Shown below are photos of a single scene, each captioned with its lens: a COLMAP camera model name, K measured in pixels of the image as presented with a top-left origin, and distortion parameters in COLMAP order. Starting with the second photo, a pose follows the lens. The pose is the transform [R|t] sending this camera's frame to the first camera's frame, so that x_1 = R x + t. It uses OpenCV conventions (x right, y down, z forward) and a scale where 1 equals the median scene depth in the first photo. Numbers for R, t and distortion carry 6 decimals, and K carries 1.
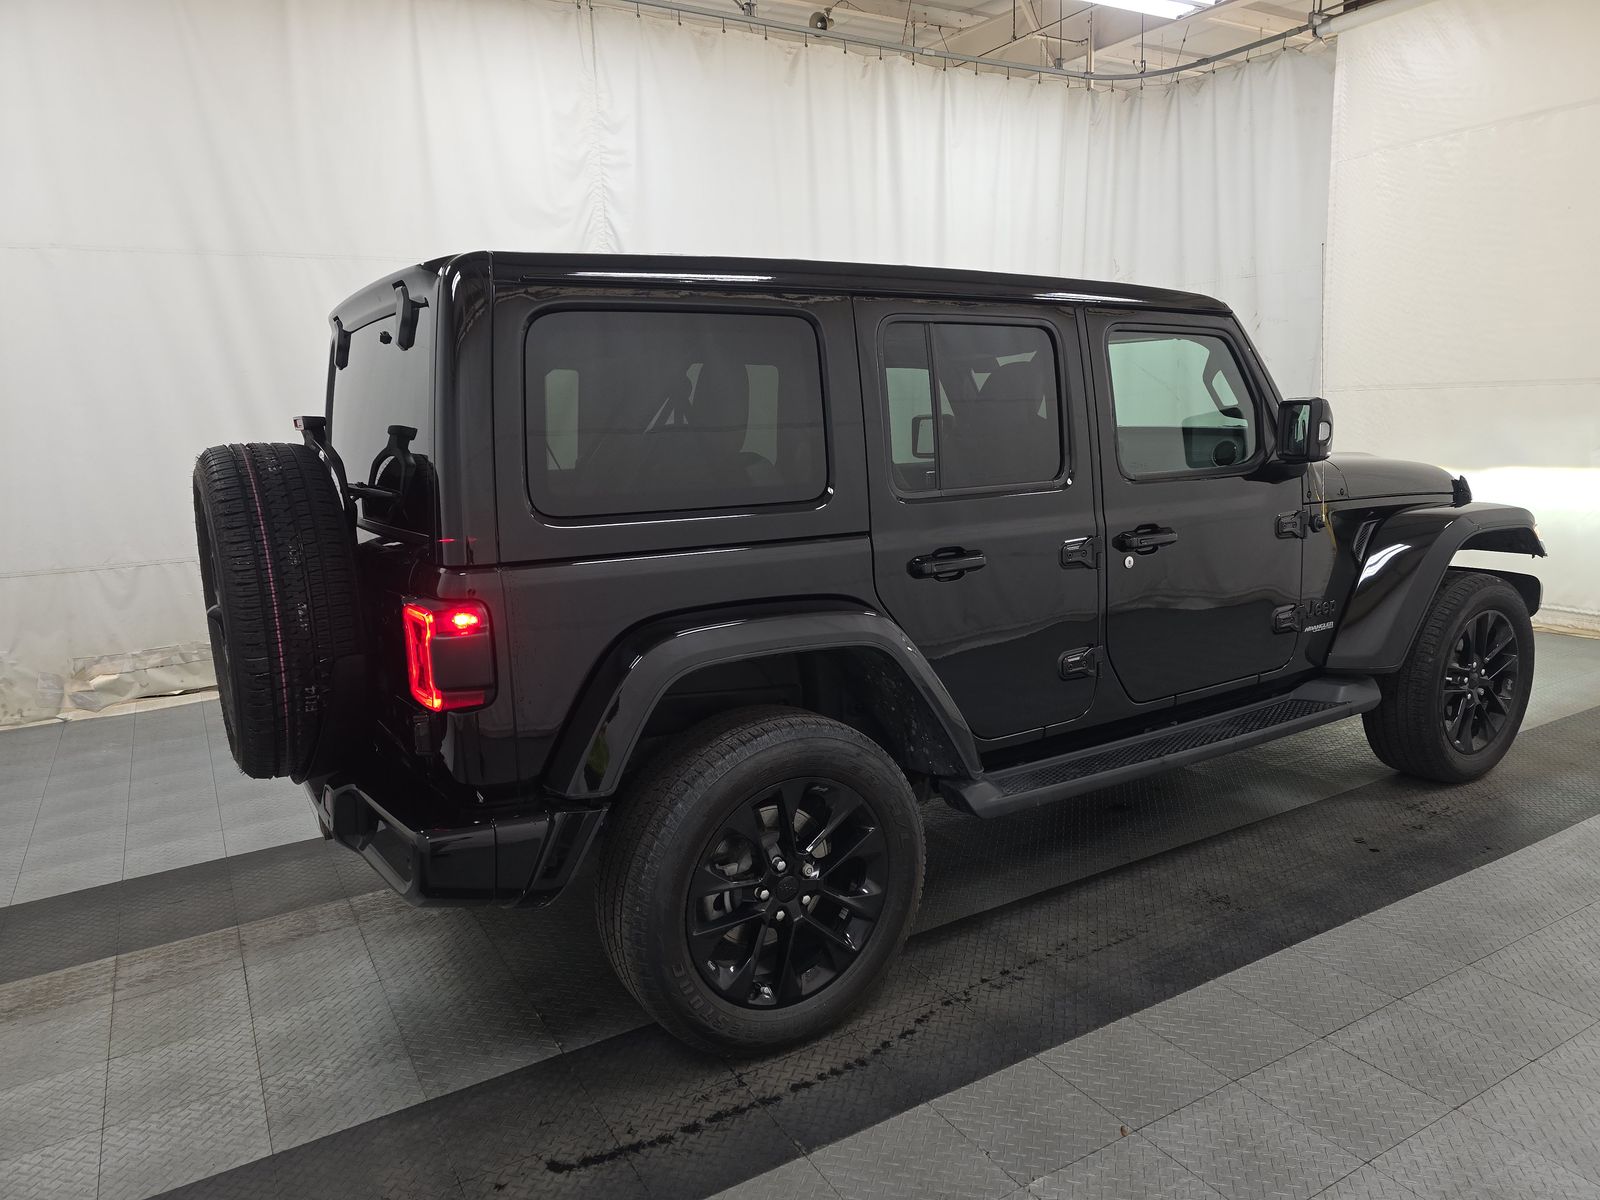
lens RADIAL K [[1094.7, 0, 811.4], [0, 1094.7, 607.7], [0, 0, 1]] dist [0.104913, -0.145194]
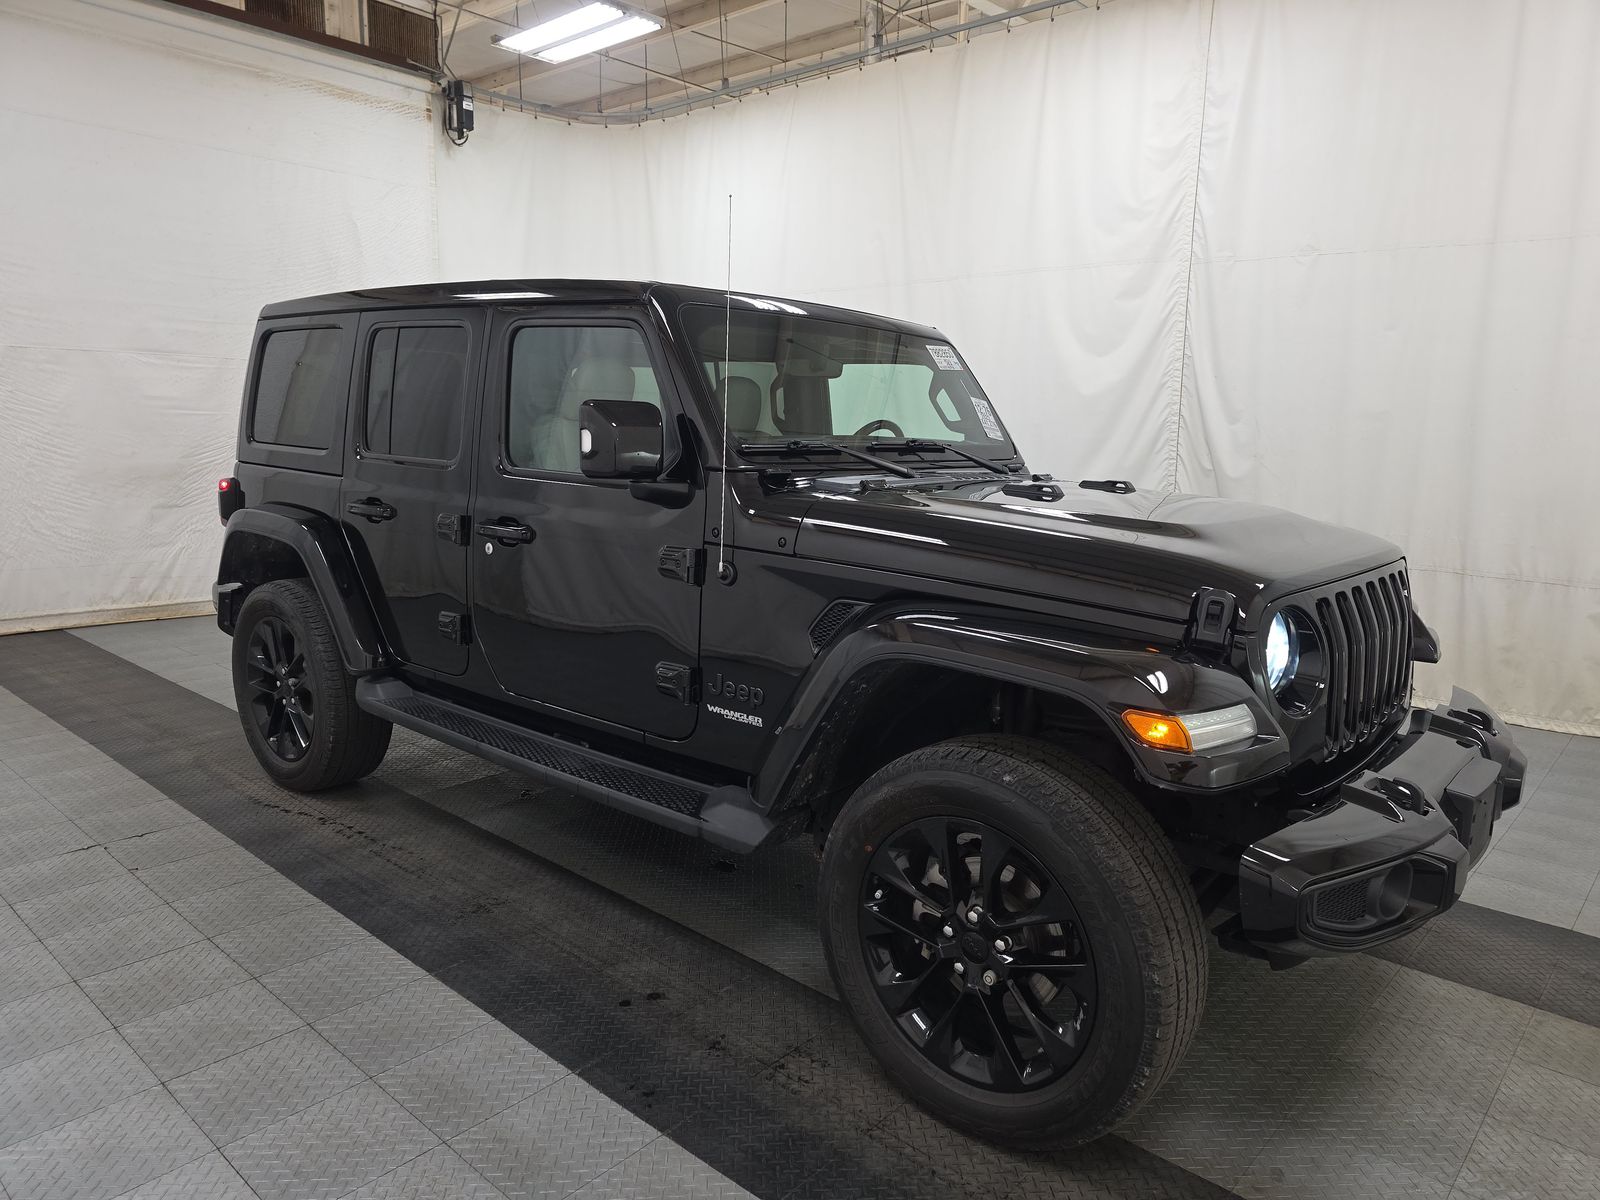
lens RADIAL K [[1094.7, 0, 811.4], [0, 1094.7, 607.7], [0, 0, 1]] dist [0.104913, -0.145194]
pose [[0.286499, 0.206331, -0.935599, 1.267318], [-0.208694, 0.966526, 0.149245, -0.192232], [0.935075, 0.152496, 0.319969, 0.890648]]
